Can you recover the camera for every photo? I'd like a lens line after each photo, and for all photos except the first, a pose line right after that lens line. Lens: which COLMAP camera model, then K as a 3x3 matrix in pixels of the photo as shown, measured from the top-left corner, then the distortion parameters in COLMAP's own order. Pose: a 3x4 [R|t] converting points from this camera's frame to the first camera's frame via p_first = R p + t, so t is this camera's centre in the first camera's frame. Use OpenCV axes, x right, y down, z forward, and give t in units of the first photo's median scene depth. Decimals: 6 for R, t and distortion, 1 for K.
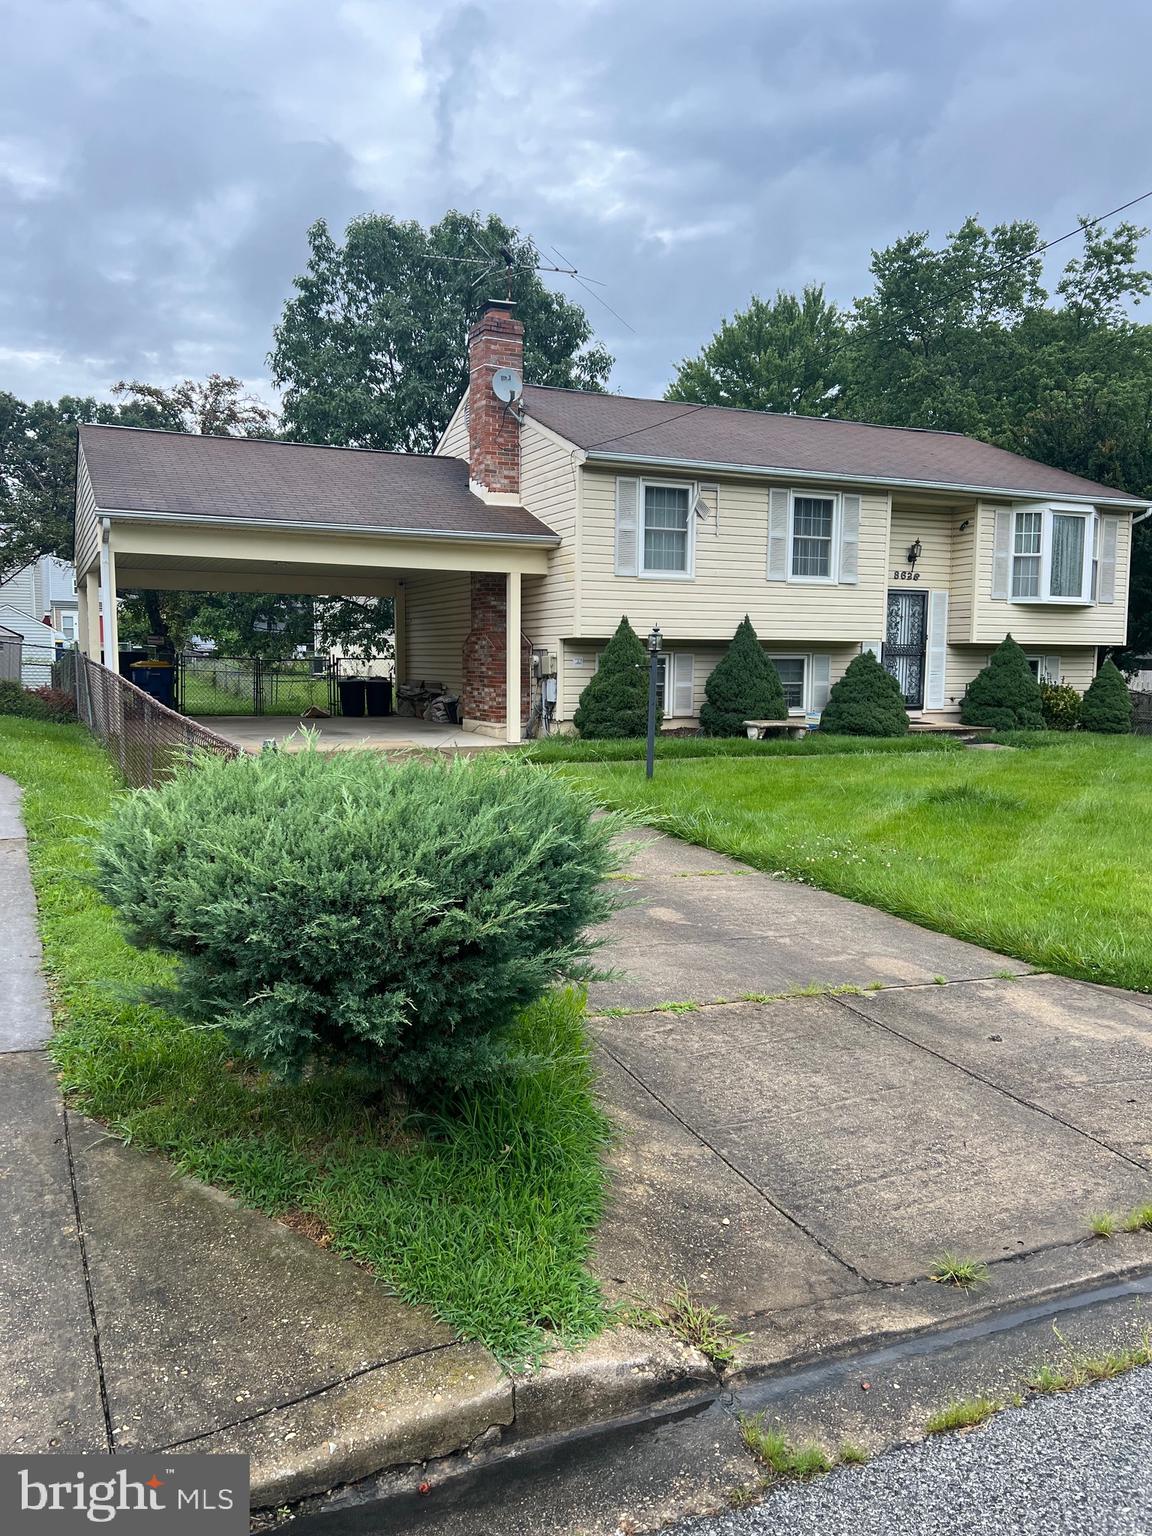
lens RADIAL K [[1160.8, 0, 576.0], [0, 1160.8, 768.0], [0, 0, 1]] dist [0.007312, -0.009600]
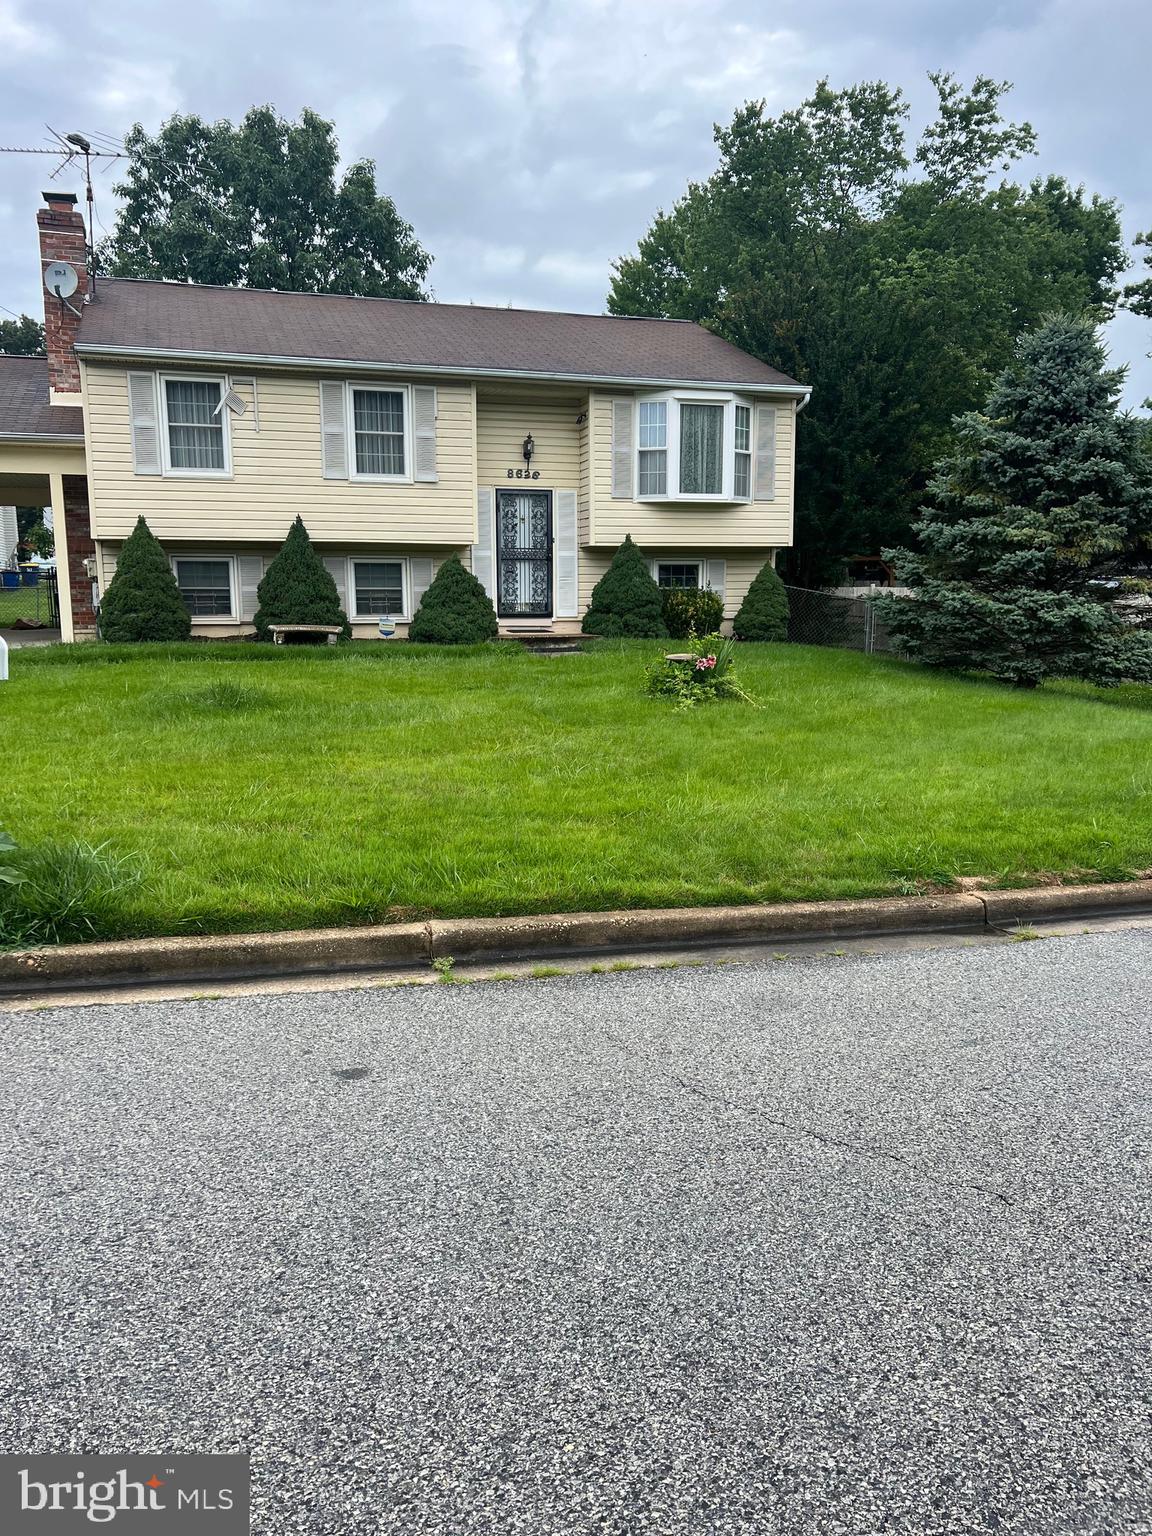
lens RADIAL K [[1183.0, 0, 576.0], [0, 1183.0, 768.0], [0, 0, 1]] dist [0.056401, -0.088407]
pose [[0.991532, 0.013487, -0.129159, 0.455374], [-0.006321, 0.998426, 0.055728, 0.018999], [0.129707, -0.054440, 0.990057, 0.037623]]
